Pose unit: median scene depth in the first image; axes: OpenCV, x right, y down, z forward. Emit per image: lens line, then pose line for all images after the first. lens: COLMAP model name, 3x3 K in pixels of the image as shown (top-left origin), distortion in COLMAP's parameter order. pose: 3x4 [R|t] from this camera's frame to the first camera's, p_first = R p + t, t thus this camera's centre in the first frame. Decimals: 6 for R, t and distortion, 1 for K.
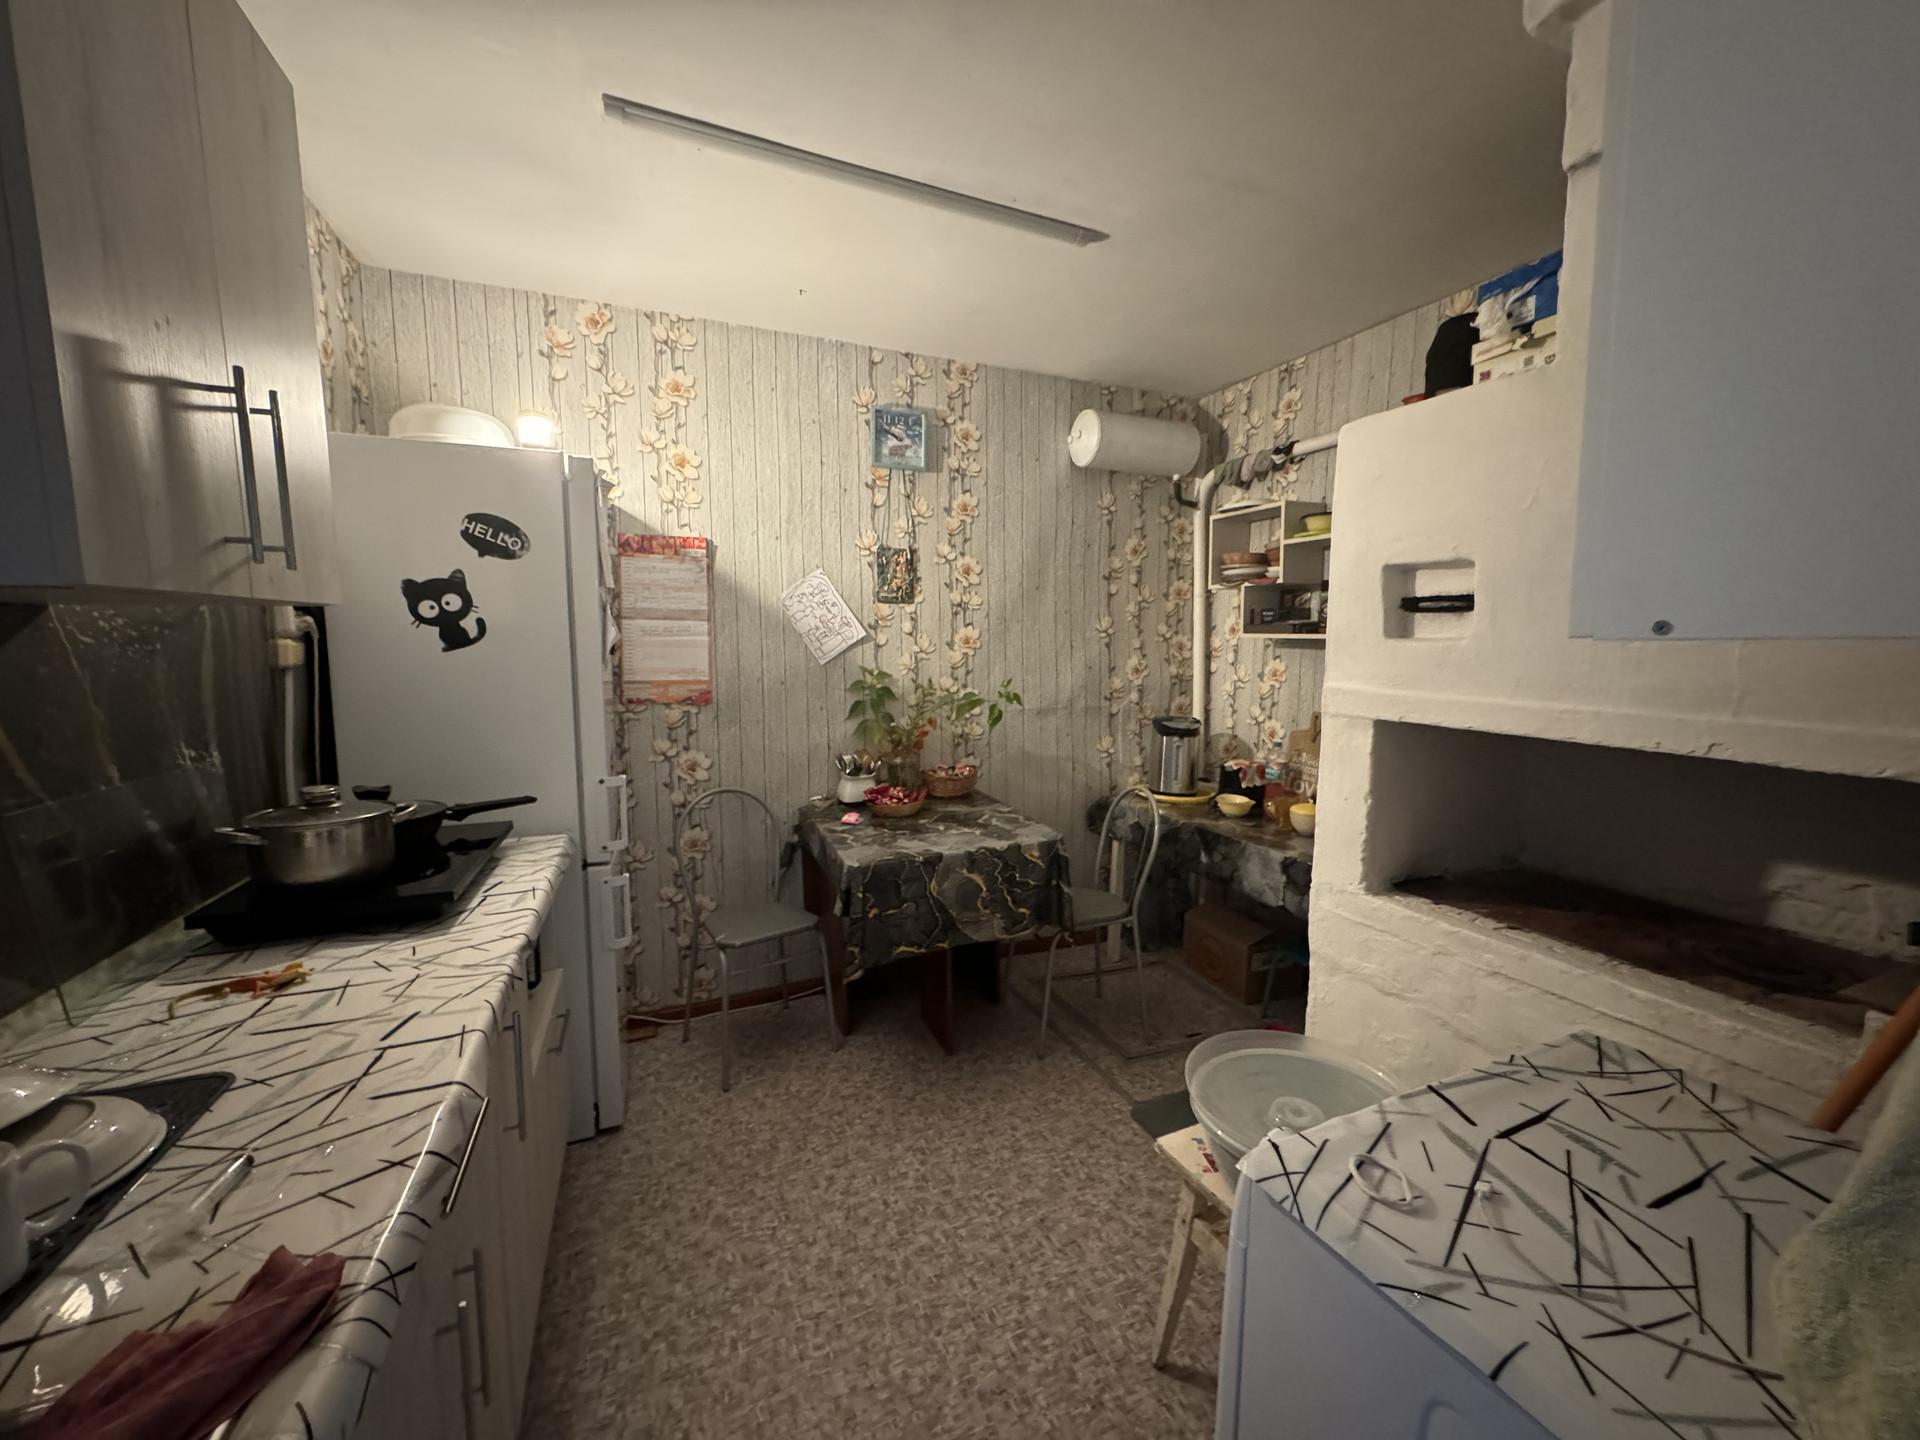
lens RADIAL K [[762.3, 0, 962.3], [0, 762.3, 718.5], [0, 0, 1]] dist [-0.002060, 0.000562]
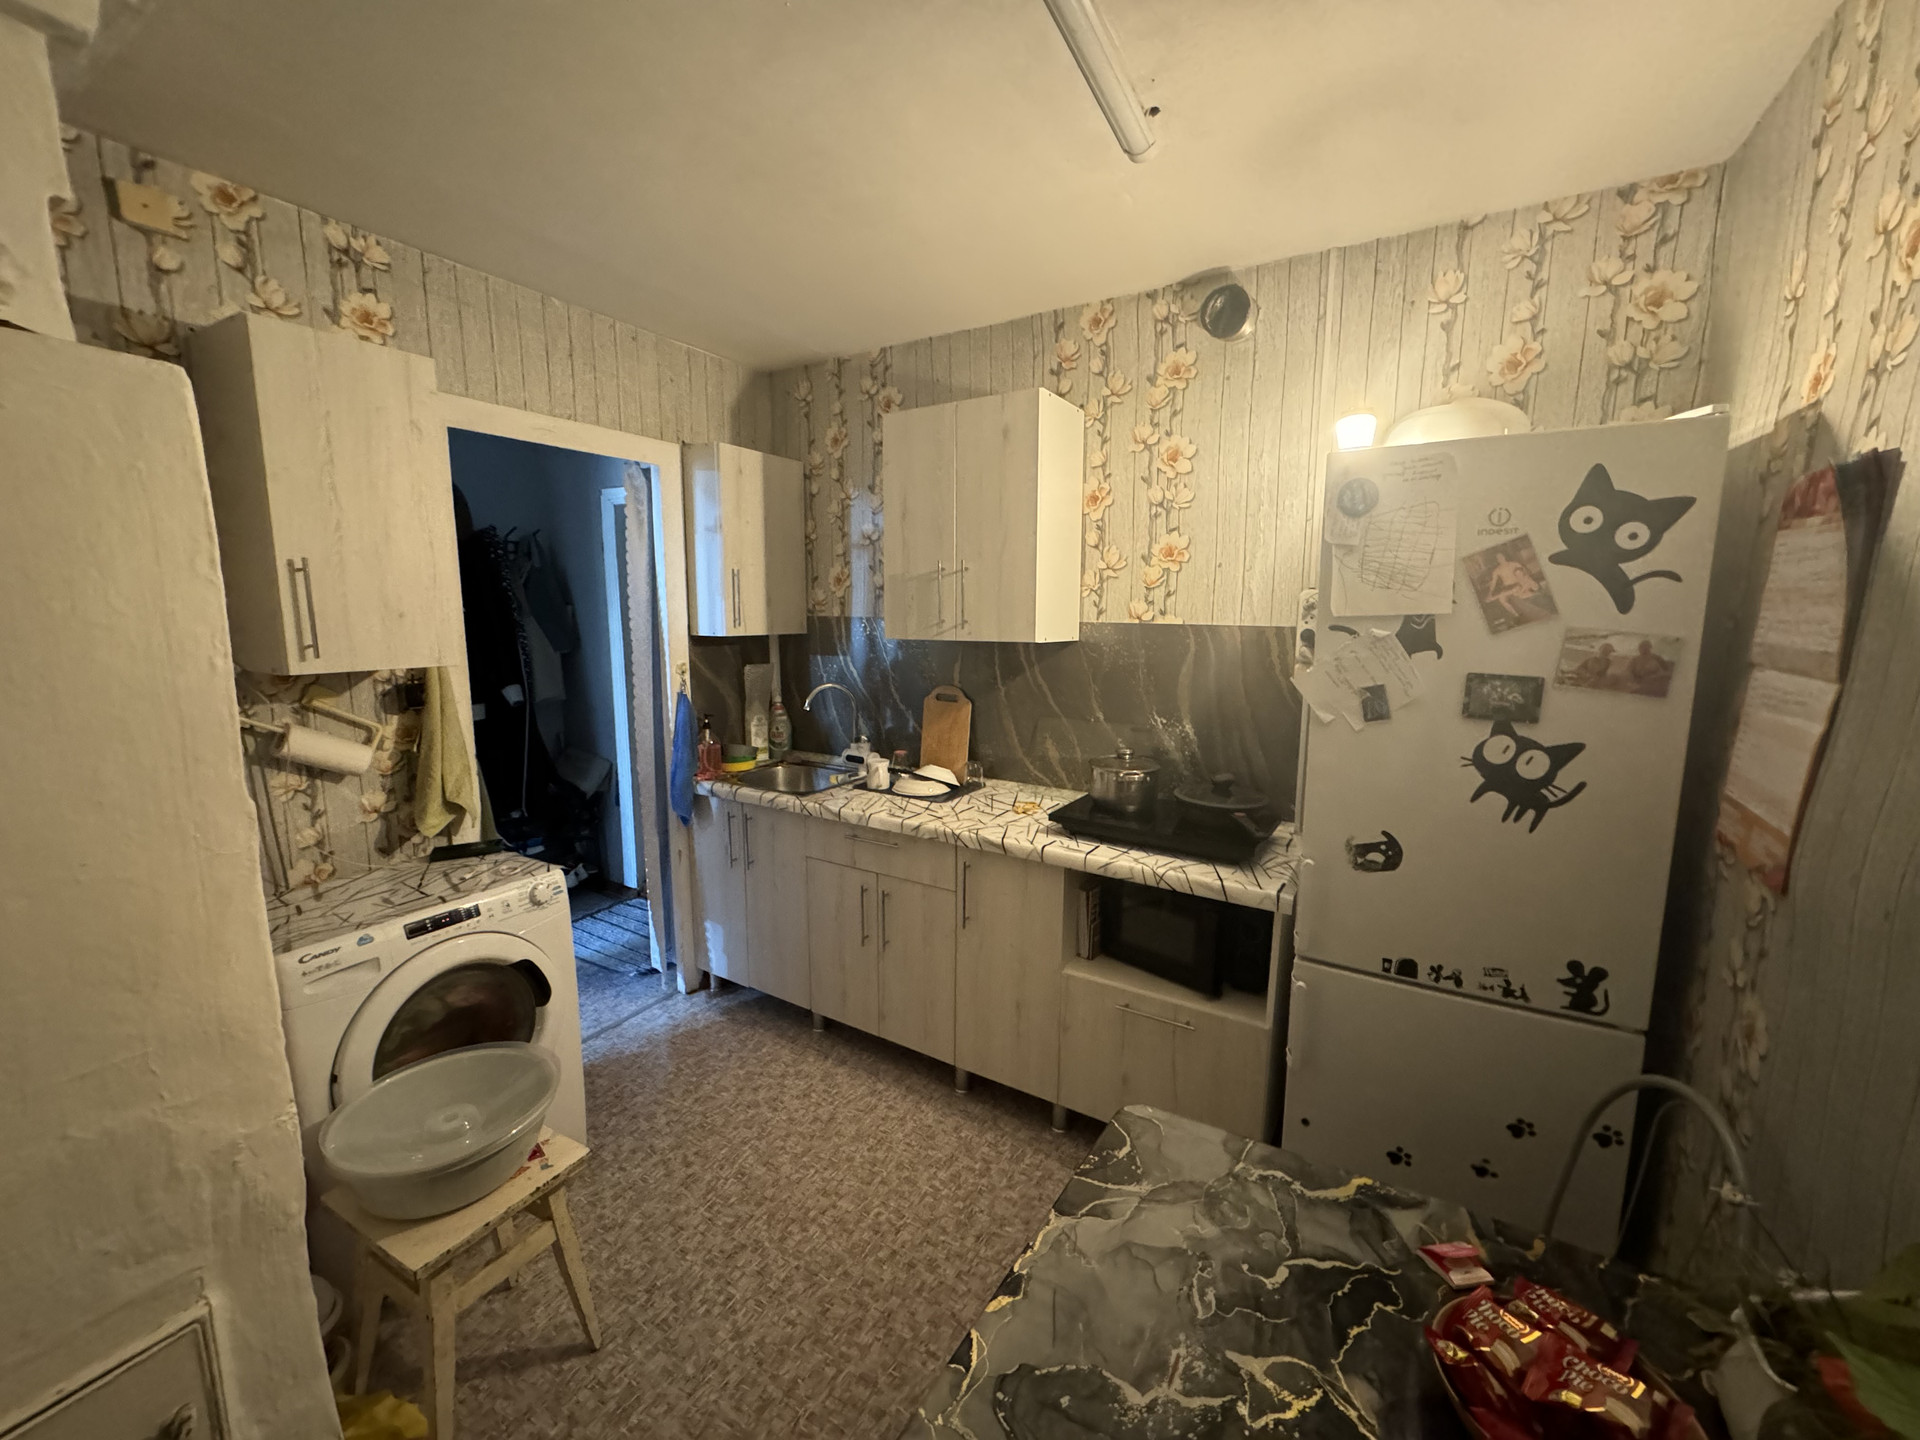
lens RADIAL K [[762.3, 0, 962.3], [0, 762.3, 718.5], [0, 0, 1]] dist [-0.002060, 0.000562]
pose [[-0.806294, 0.079585, -0.586137, 0.384565], [-0.068774, 0.971574, 0.226525, -0.297223], [0.587504, 0.222957, -0.777901, 1.873335]]
